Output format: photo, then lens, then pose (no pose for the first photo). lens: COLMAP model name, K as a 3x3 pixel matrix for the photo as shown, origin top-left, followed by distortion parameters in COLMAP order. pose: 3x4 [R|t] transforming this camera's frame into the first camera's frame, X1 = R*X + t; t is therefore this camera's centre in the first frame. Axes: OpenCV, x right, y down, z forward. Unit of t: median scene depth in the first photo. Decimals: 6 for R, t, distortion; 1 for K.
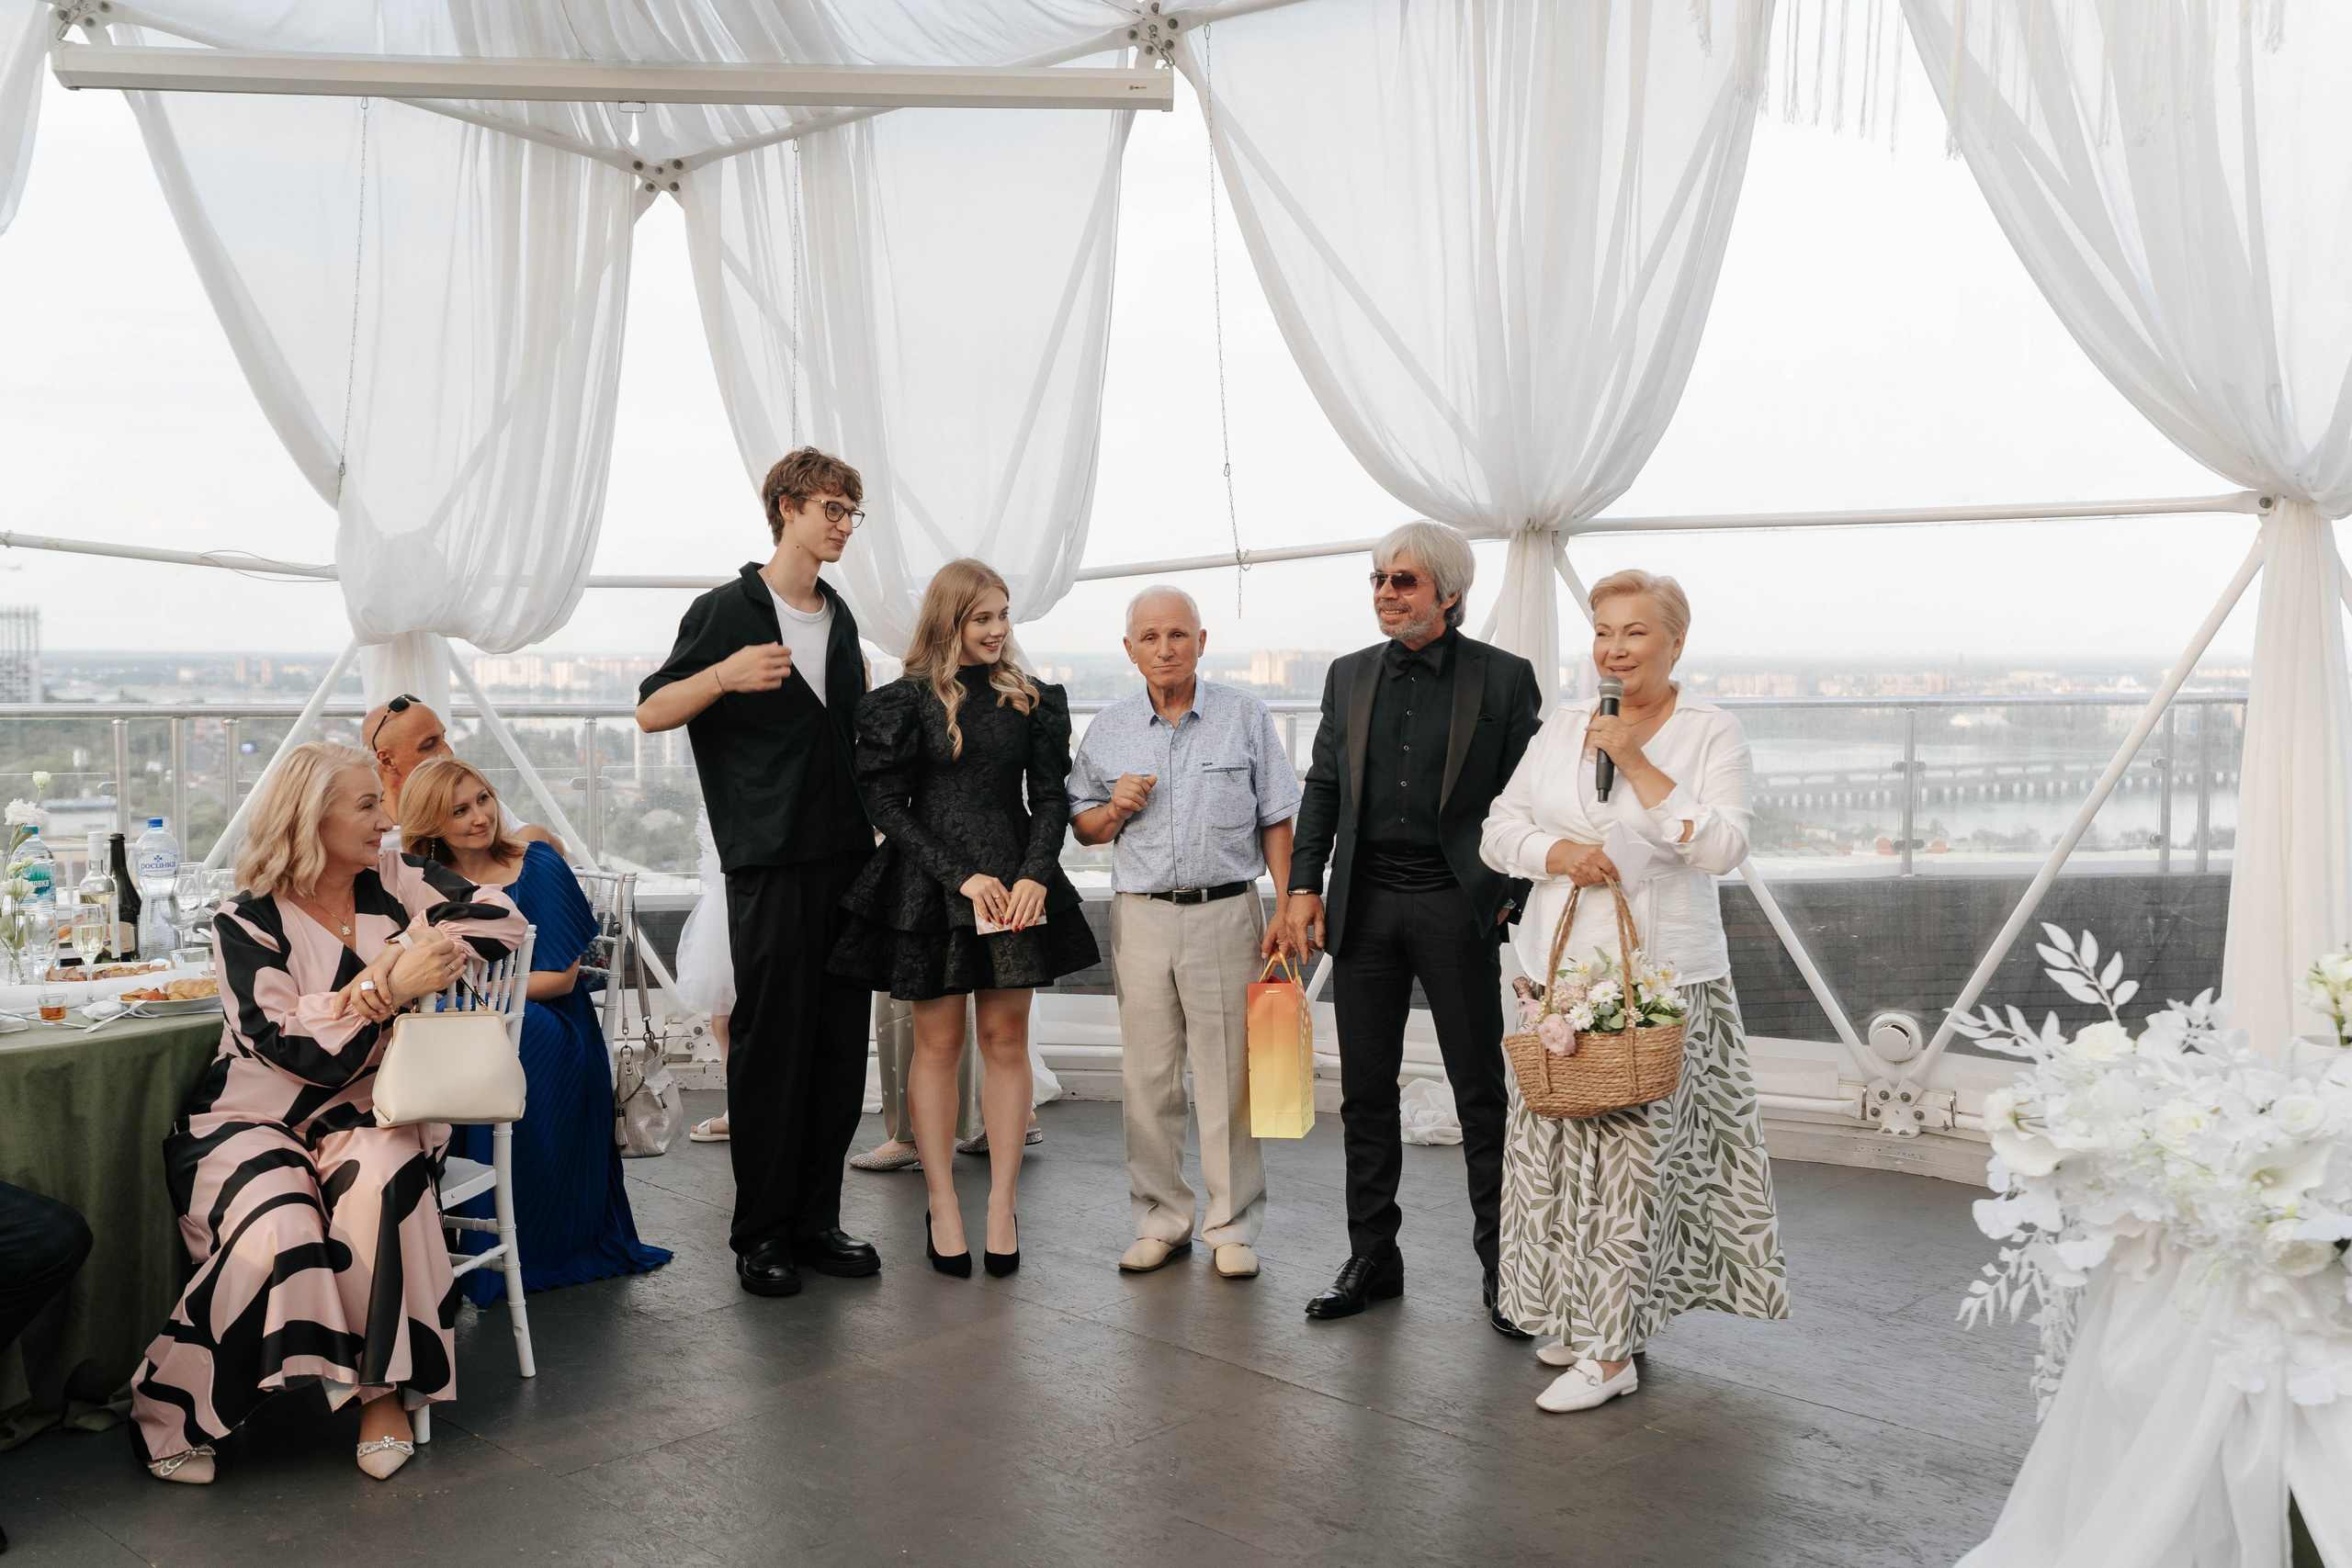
lens RADIAL K [[2312.2, 0, 1168.6], [0, 2312.2, 807.9], [0, 0, 1]] dist [0.113440, 0.000000]
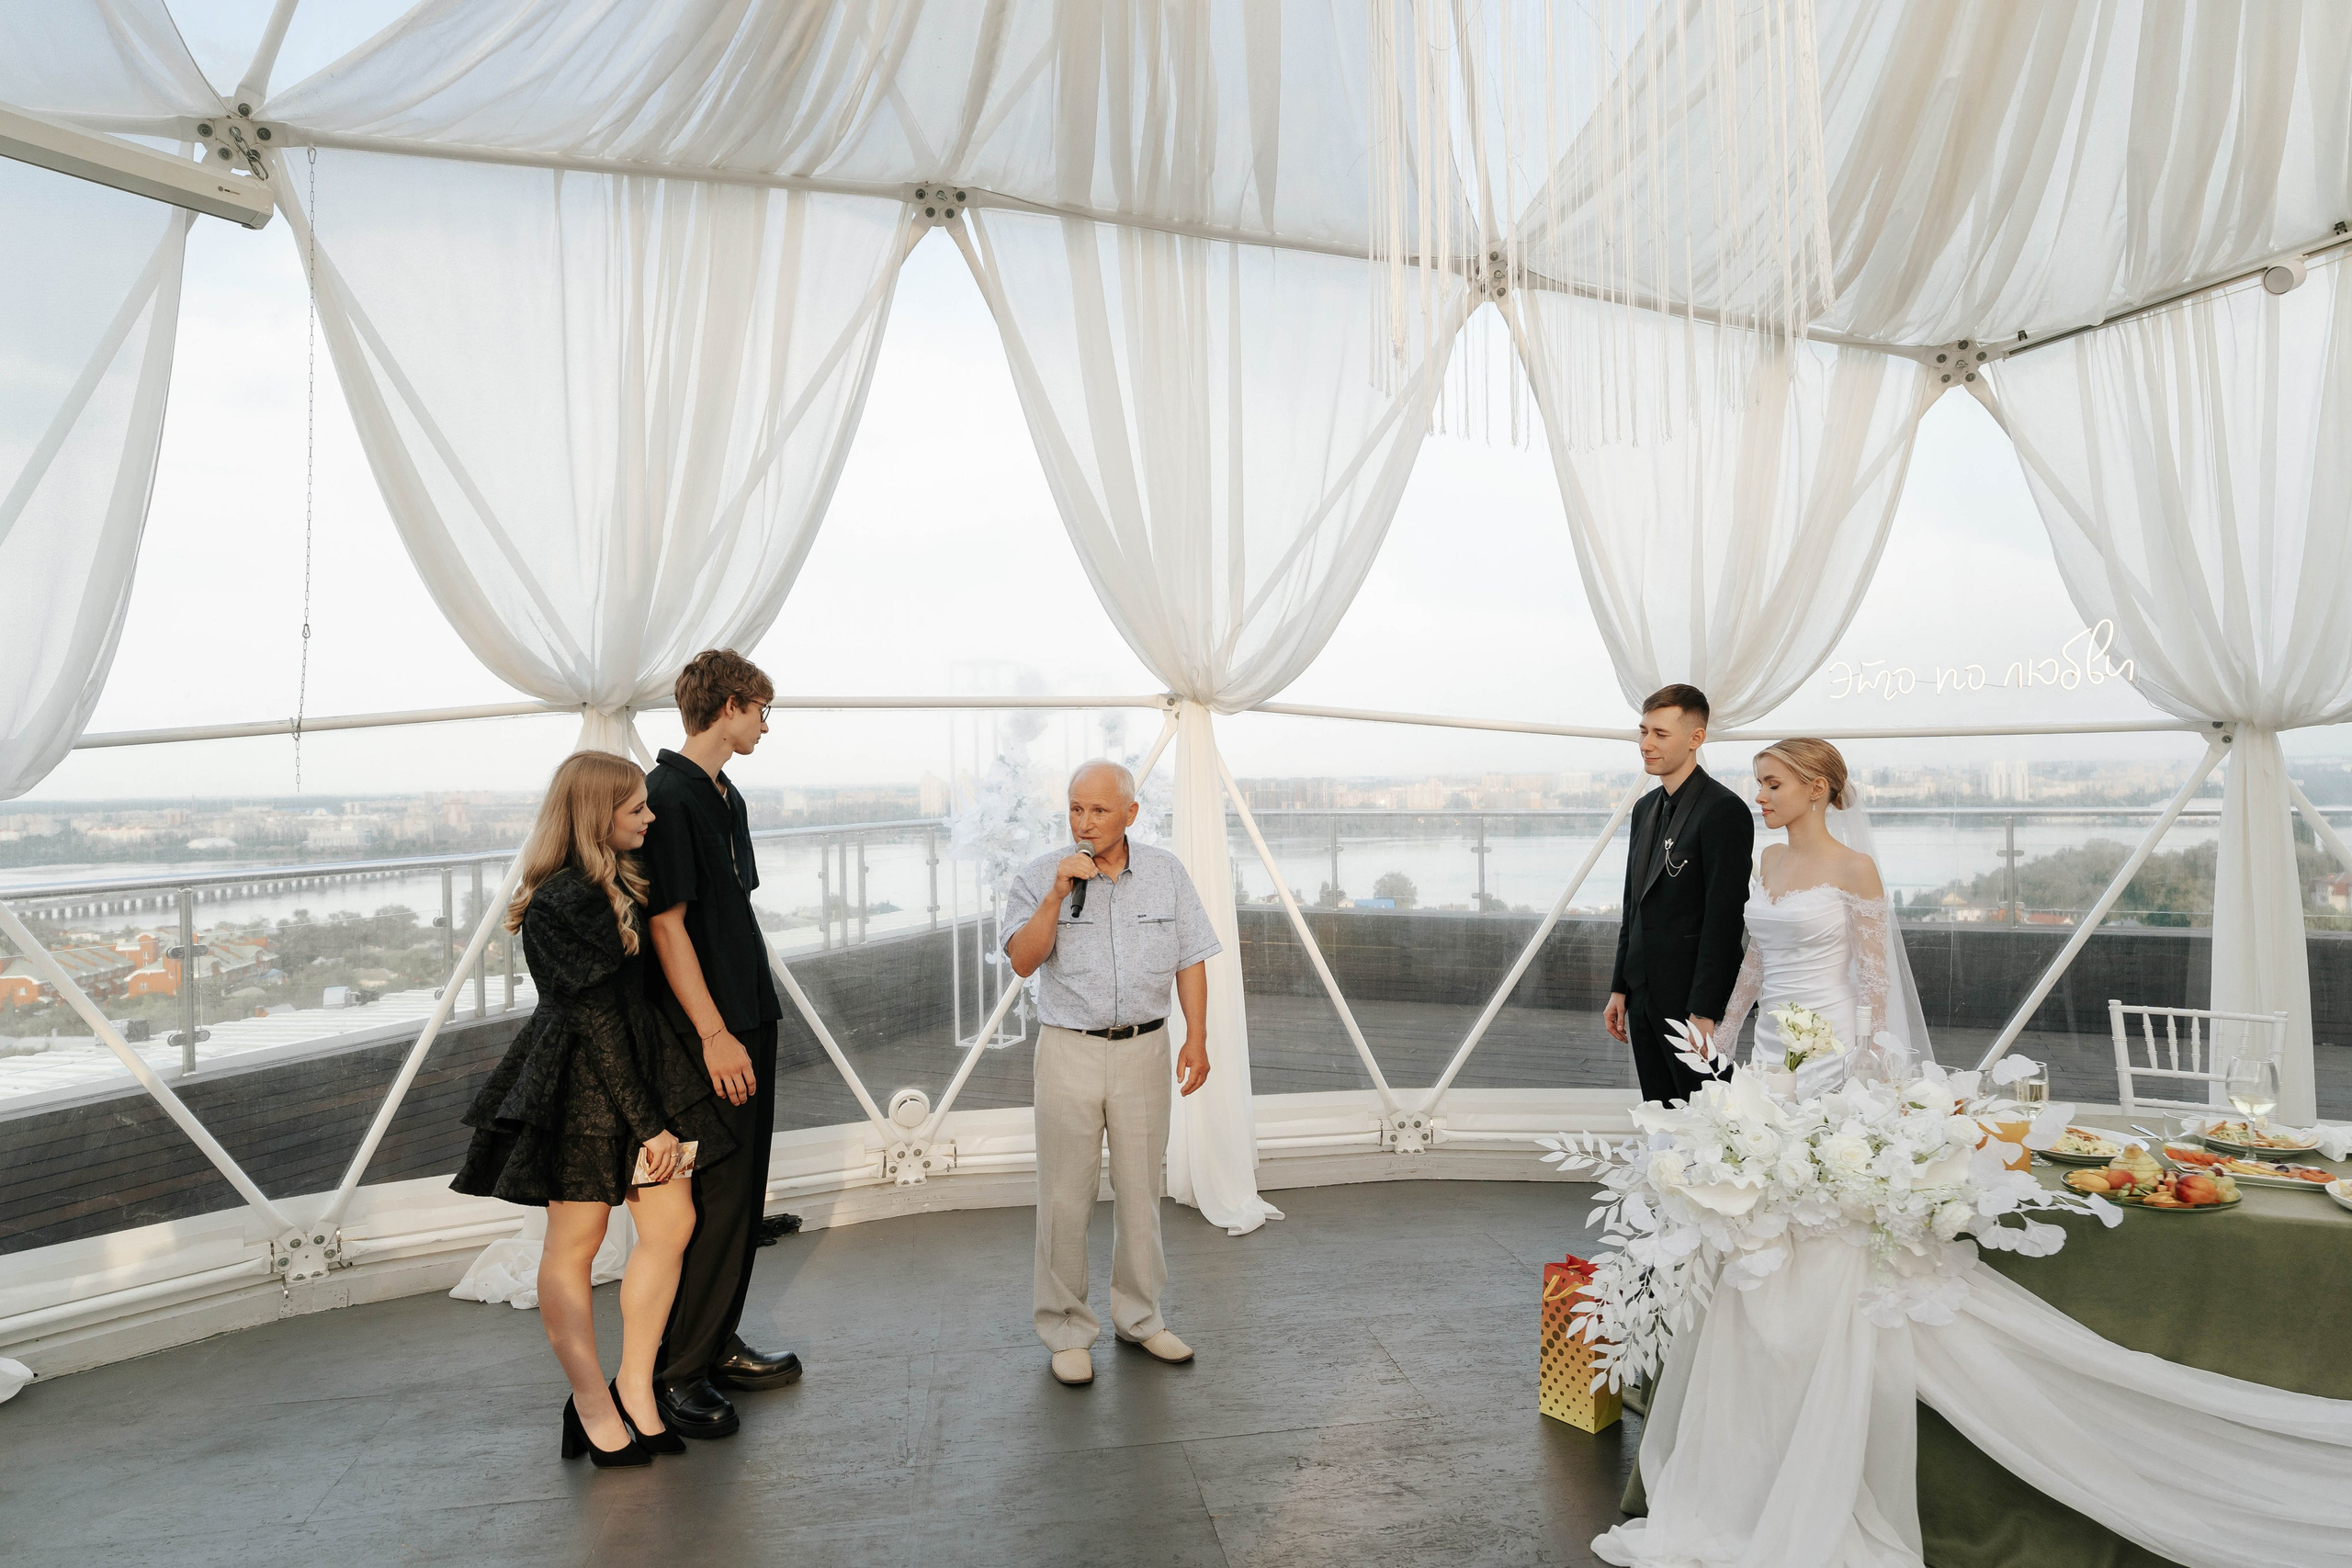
lens RADIAL K [[1482.5, 0, 1193.4], [0, 1482.5, 793.8], [0, 0, 1]] dist [-0.007384, 0.010660]
pose [[0.585783, -0.024659, 0.810093, -0.332488], [0.074195, 0.996971, -0.023303, -0.056486], [-0.807065, 0.073756, 0.585838, 0.519672]]
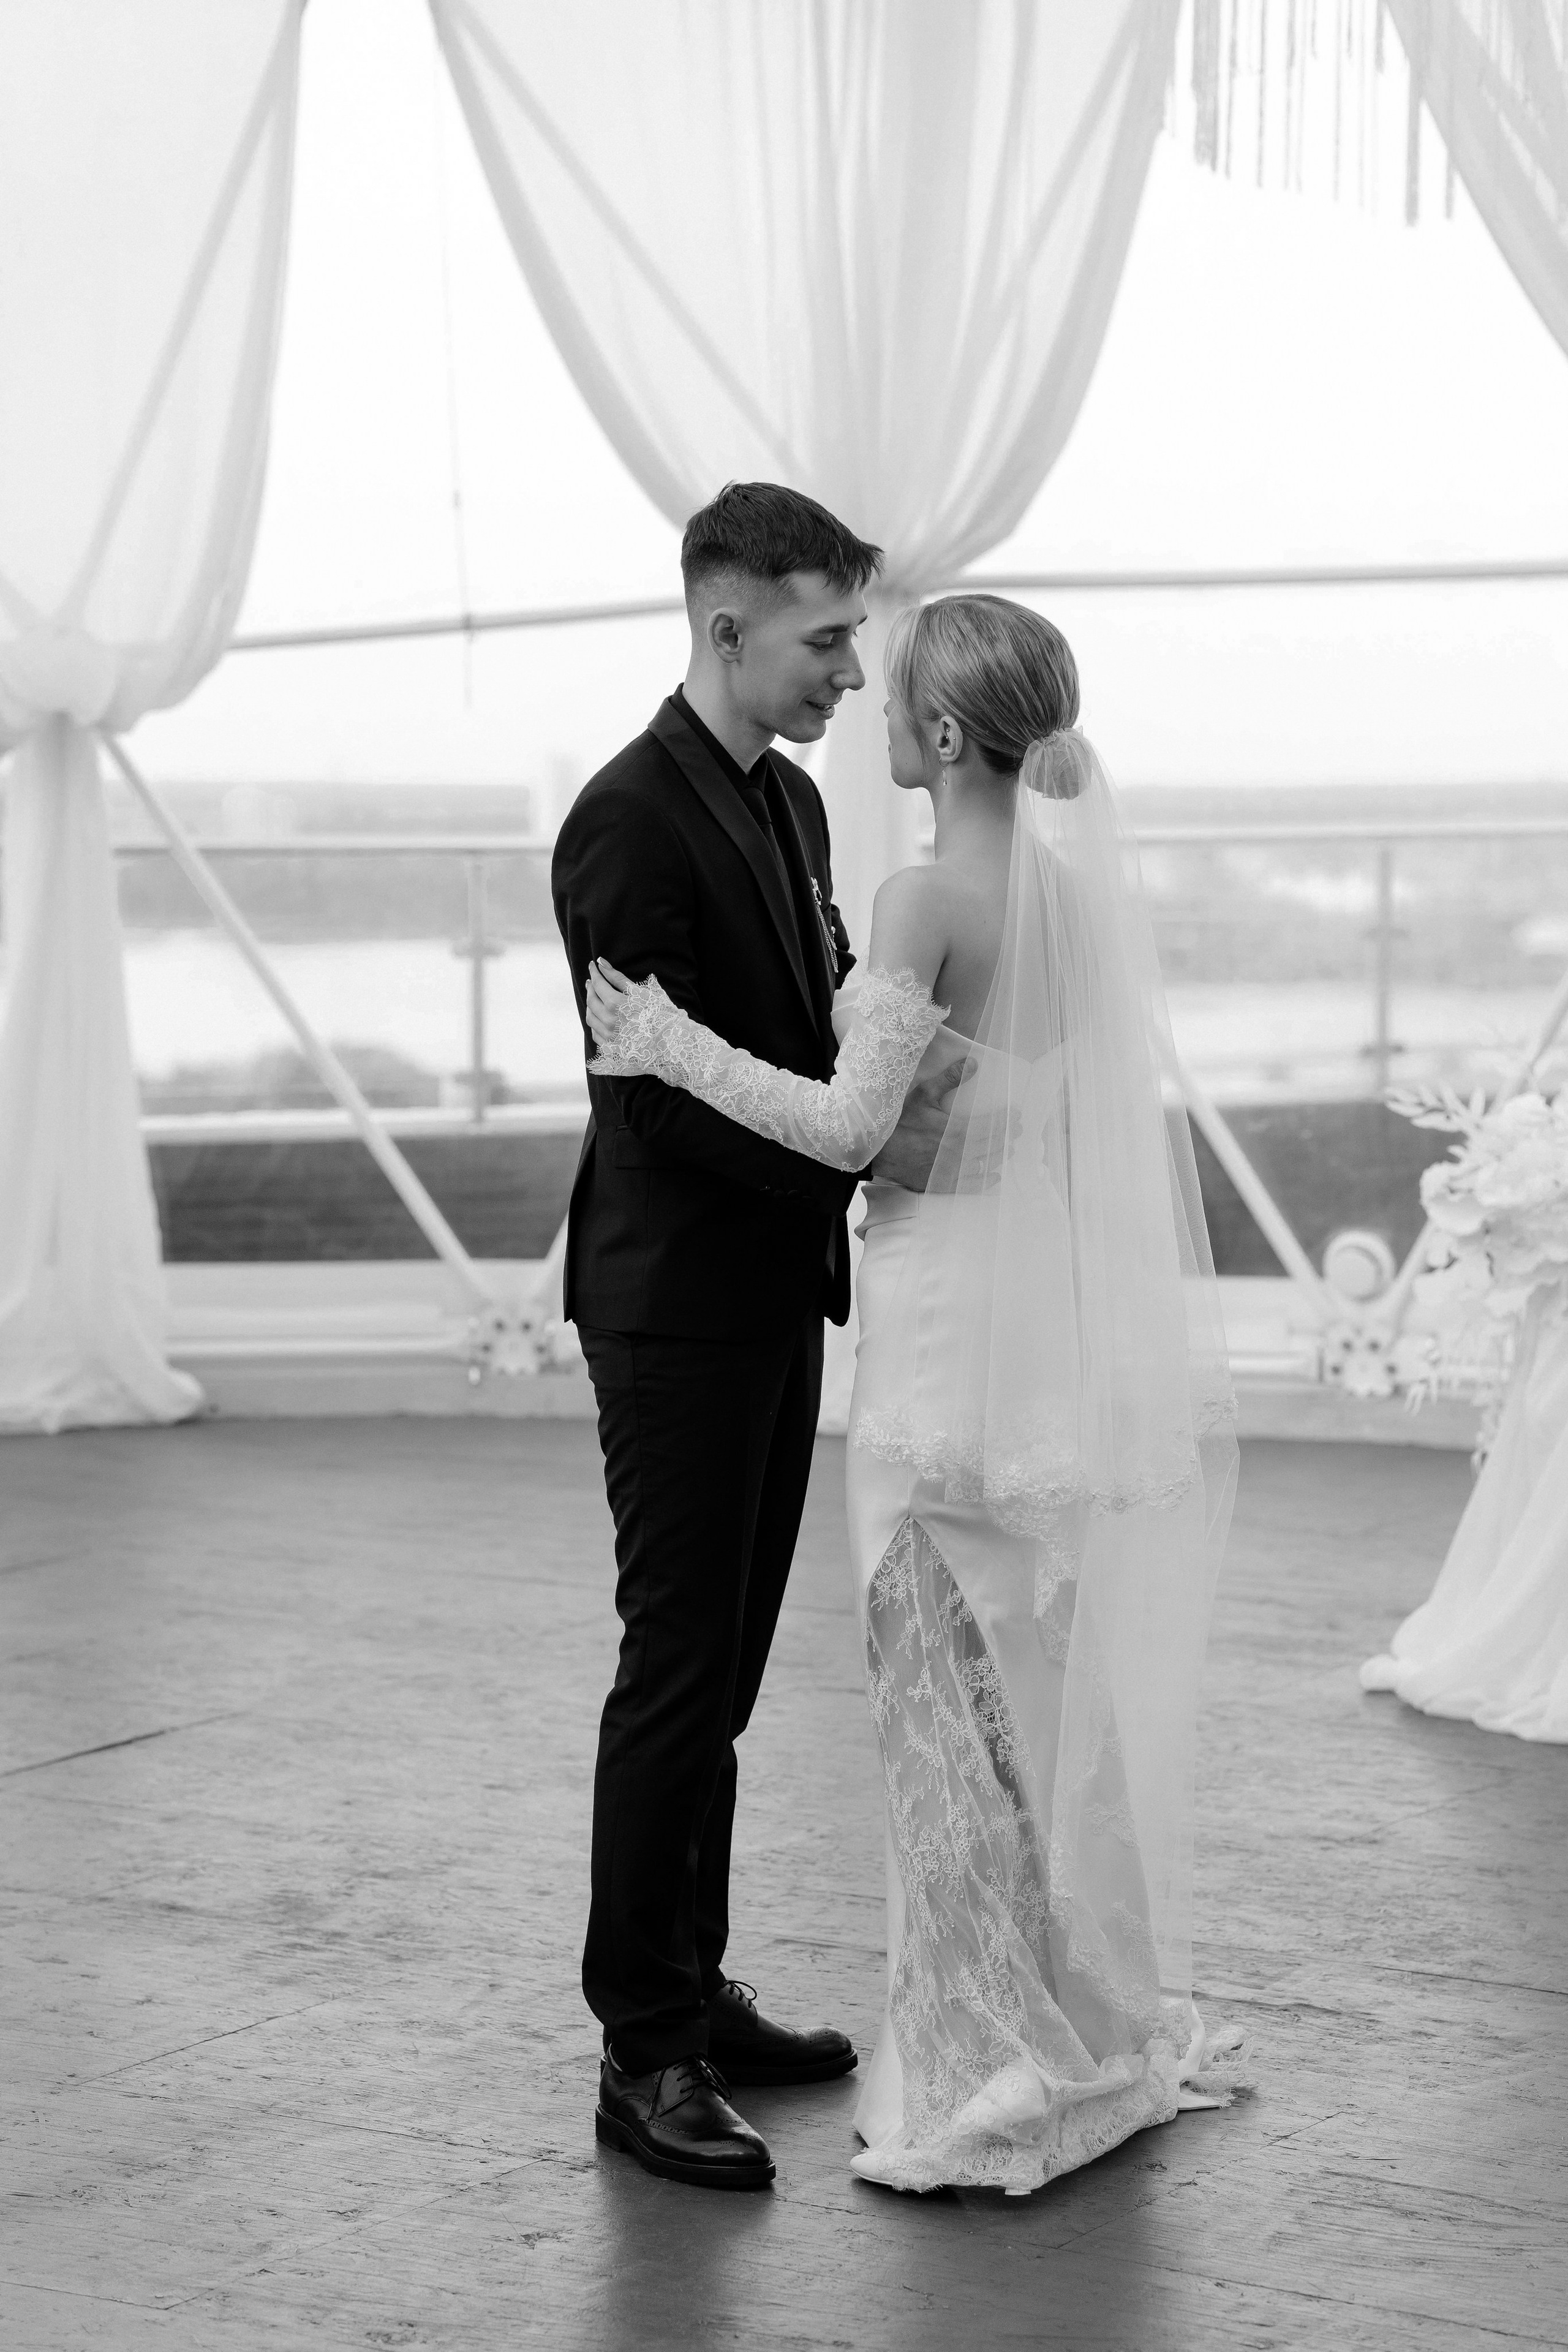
lens RADIAL K [[5942.8, 0, 842.1], [0, 5942.8, 1222.4], [0, 0, 1]] dist [0.433837, 0.000000]
pose [[0.978204, -0.021415, 0.206537, -0.331614], [0.019856, 0.999757, 0.009615, 0.082799], [-0.206692, -0.005304, 0.978392, -1.125609]]
